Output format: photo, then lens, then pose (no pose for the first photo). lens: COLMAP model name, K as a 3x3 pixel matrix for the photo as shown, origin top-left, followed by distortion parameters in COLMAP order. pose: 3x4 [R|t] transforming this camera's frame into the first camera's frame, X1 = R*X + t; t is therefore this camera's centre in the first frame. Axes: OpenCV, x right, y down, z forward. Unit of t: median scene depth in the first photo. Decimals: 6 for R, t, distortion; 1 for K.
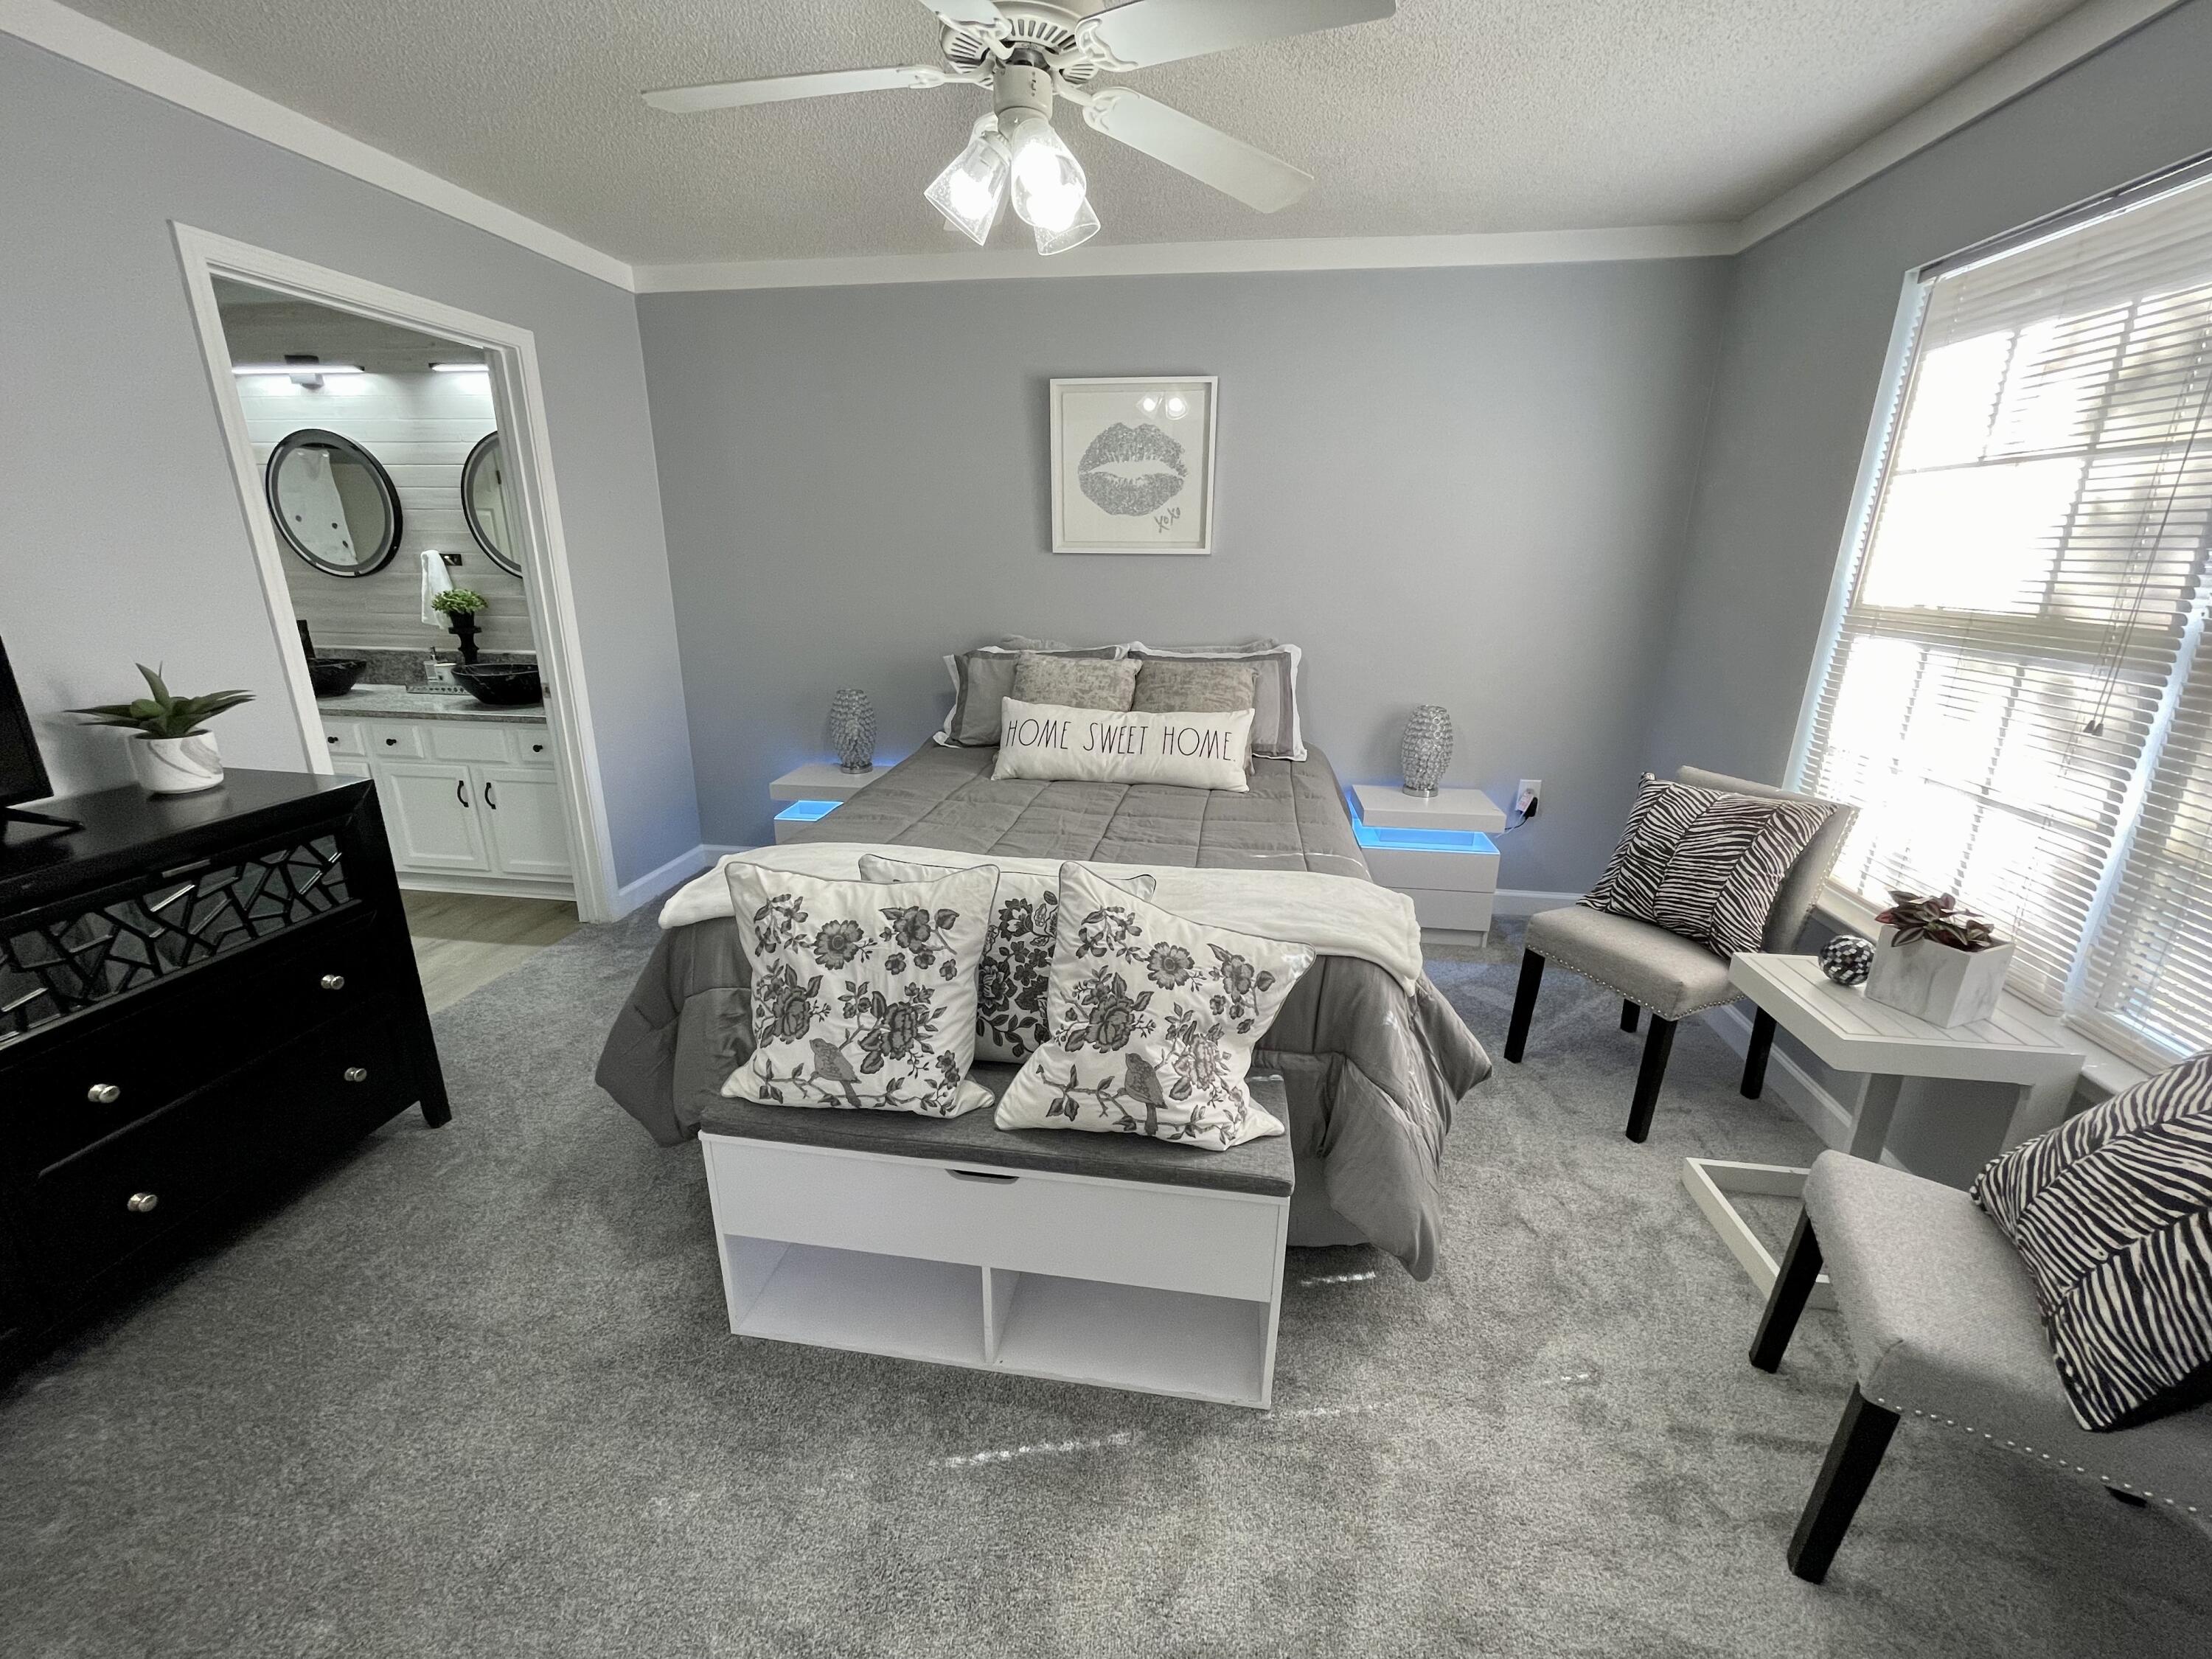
lens RADIAL K [[890.8, 0, 1105.3], [0, 890.8, 814.1], [0, 0, 1]] dist [-0.001650, 0.000256]
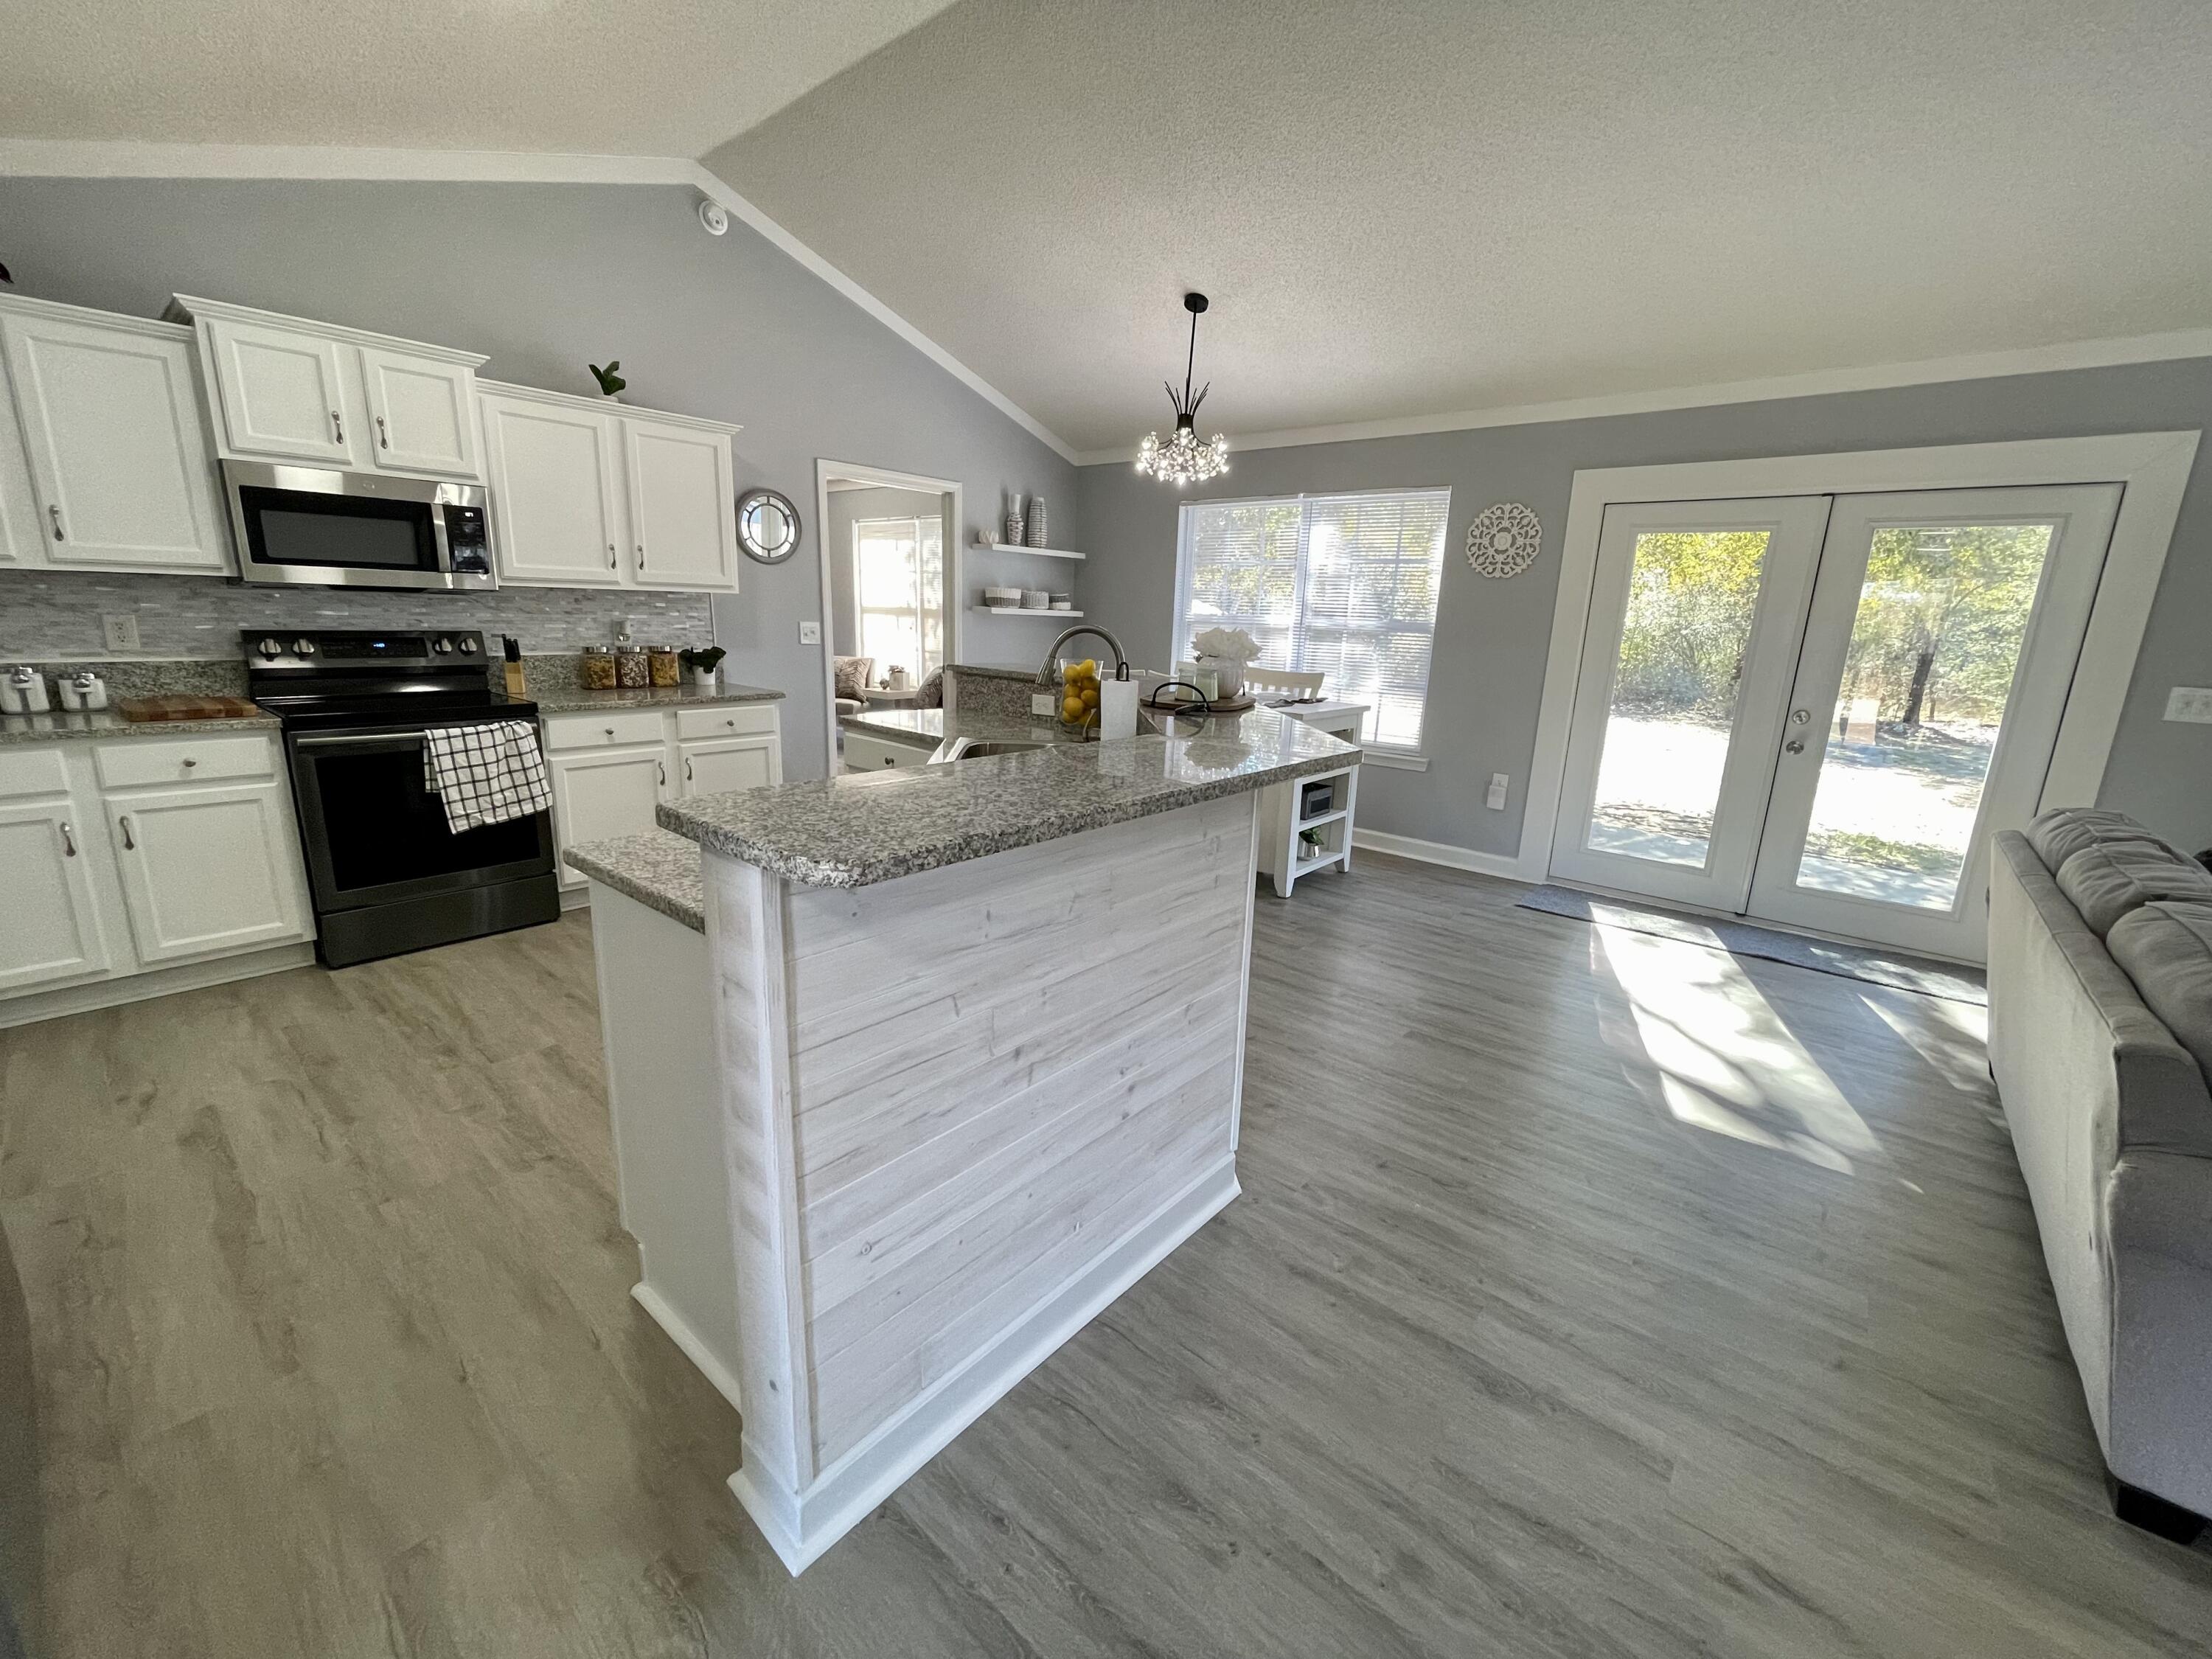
lens RADIAL K [[890.8, 0, 1101.1], [0, 890.8, 815.3], [0, 0, 1]] dist [-0.001650, 0.000256]
pose [[0.536963, -0.176850, 0.824860, -2.242850], [0.217347, 0.973772, 0.067290, 0.710069], [-0.815126, 0.143149, 0.561317, -2.164102]]
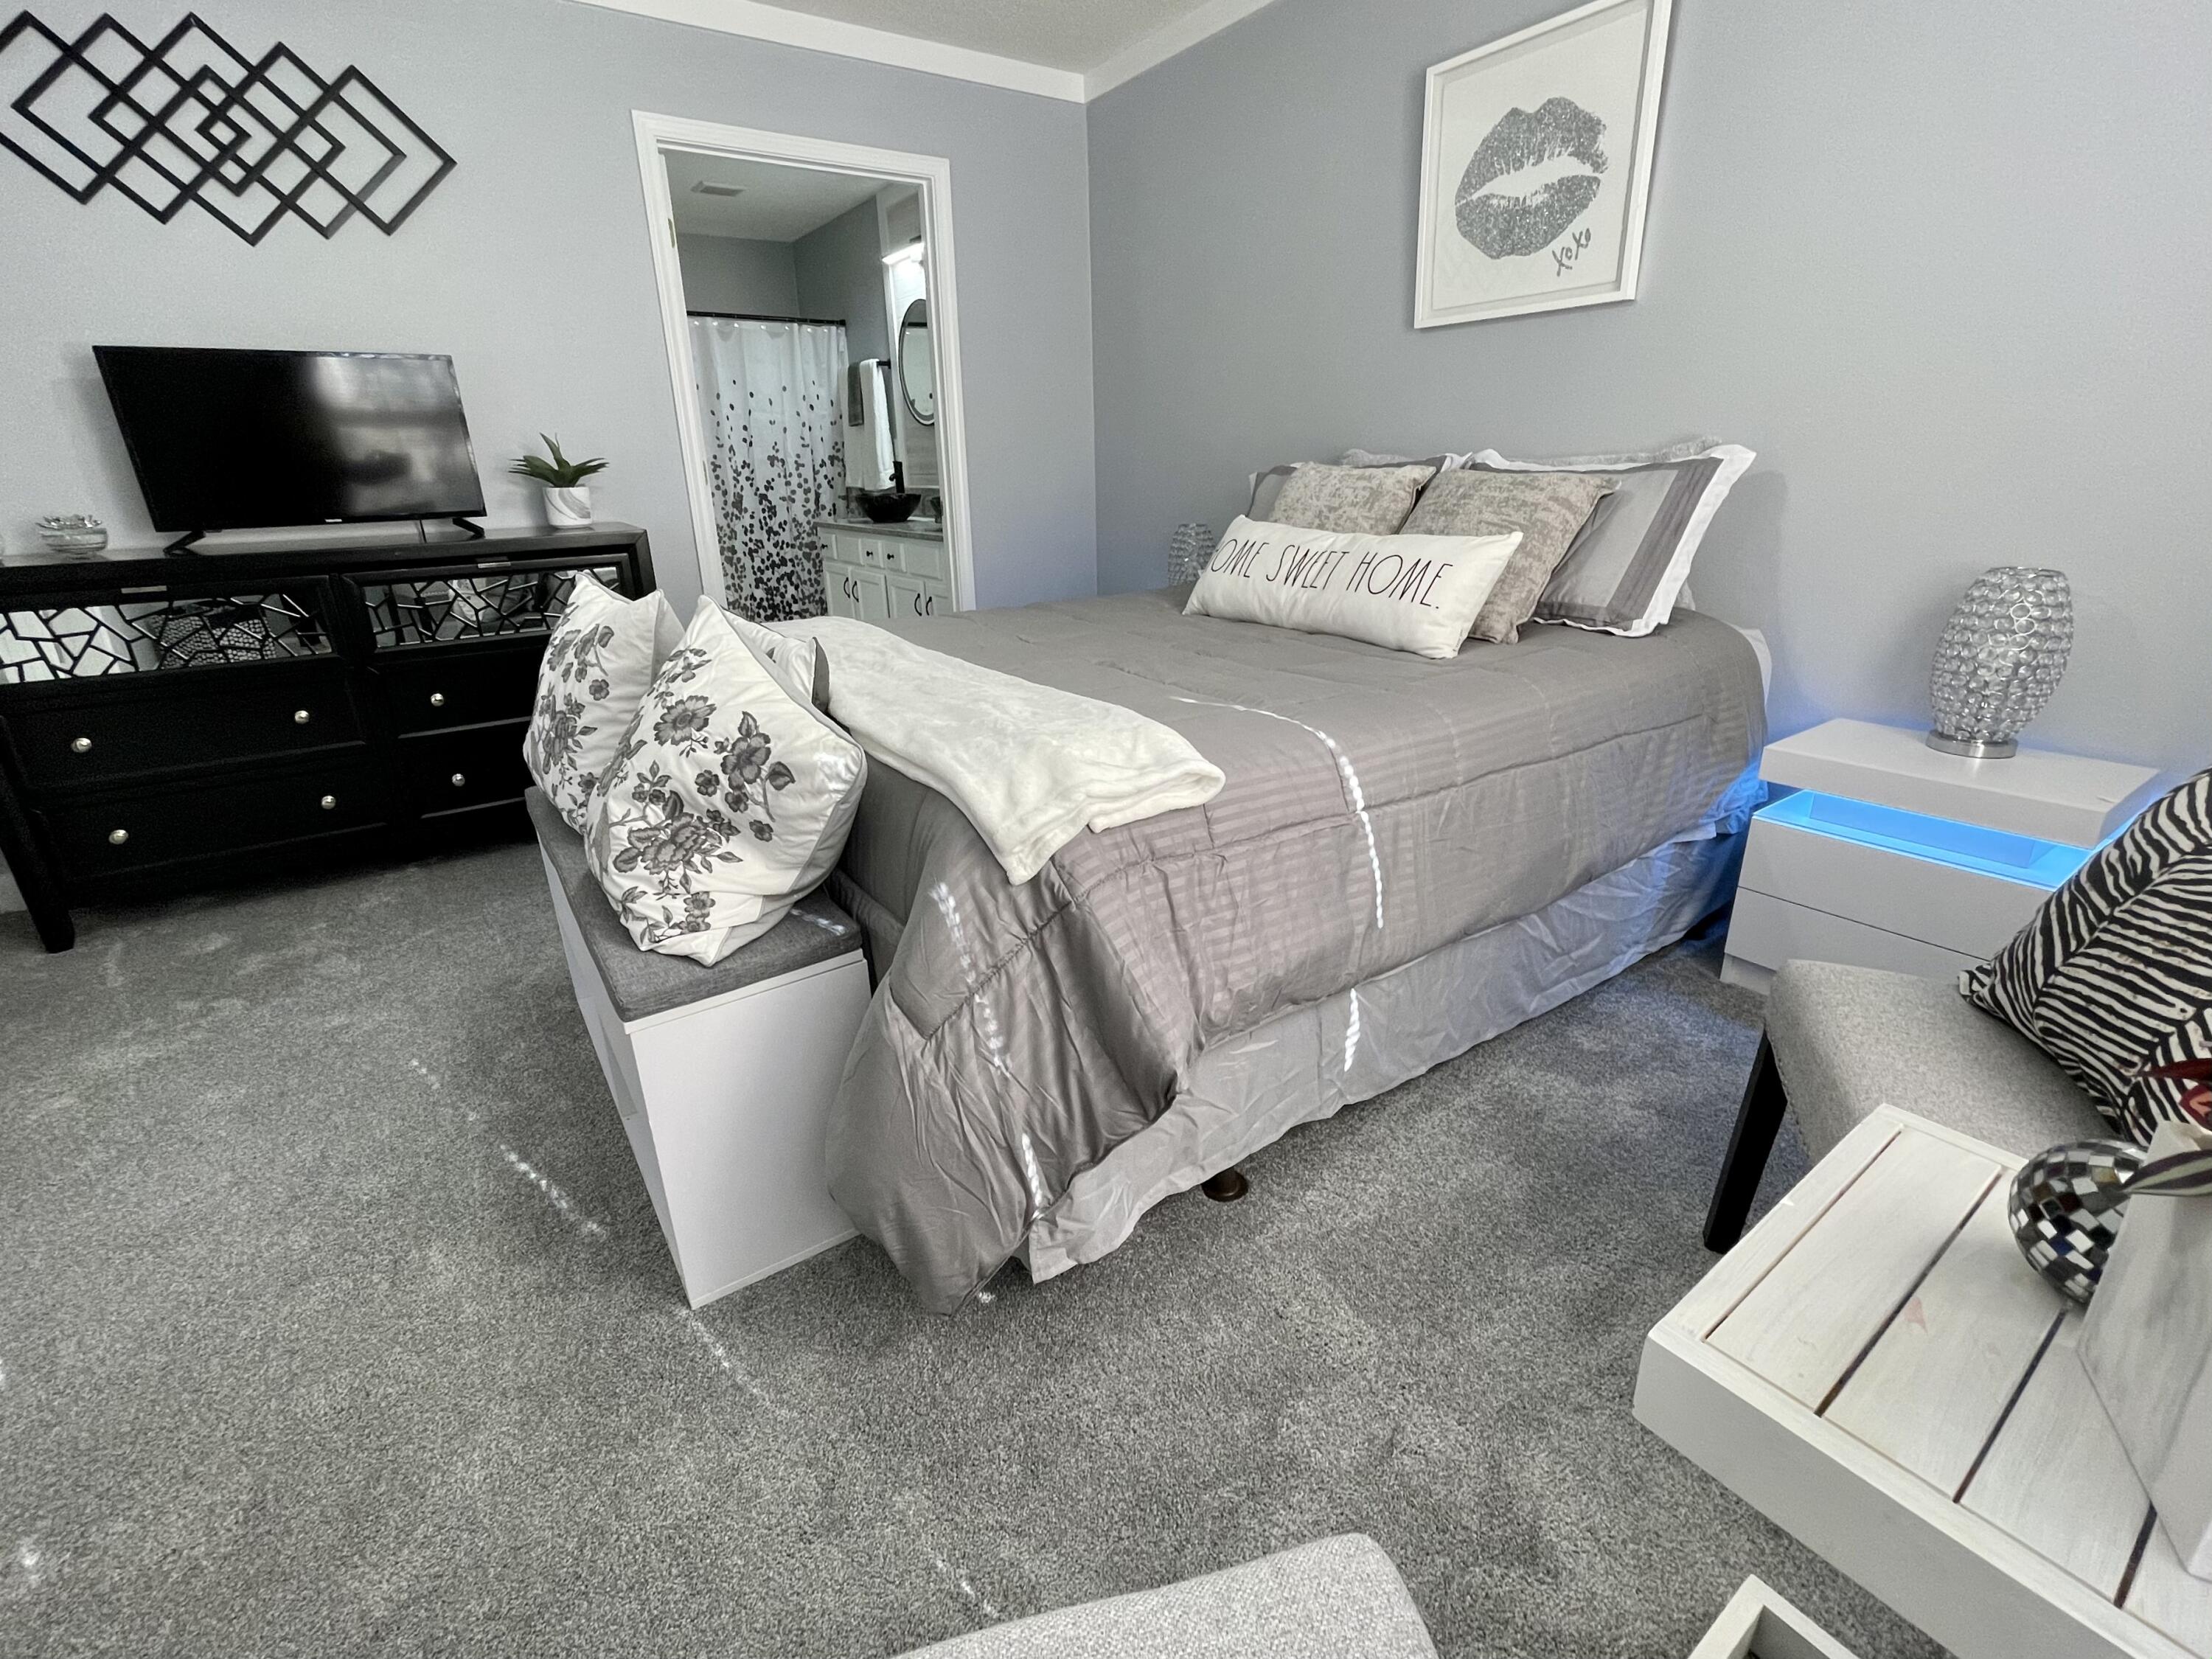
lens RADIAL K [[983.7, 0, 1095.4], [0, 983.7, 810.5], [0, 0, 1]] dist [-0.006011, 0.003324]
pose [[0.680795, 0.225071, -0.697038, 0.745622], [-0.184731, 0.973618, 0.133951, 0.047831], [0.708797, 0.037571, 0.704411, 0.500118]]
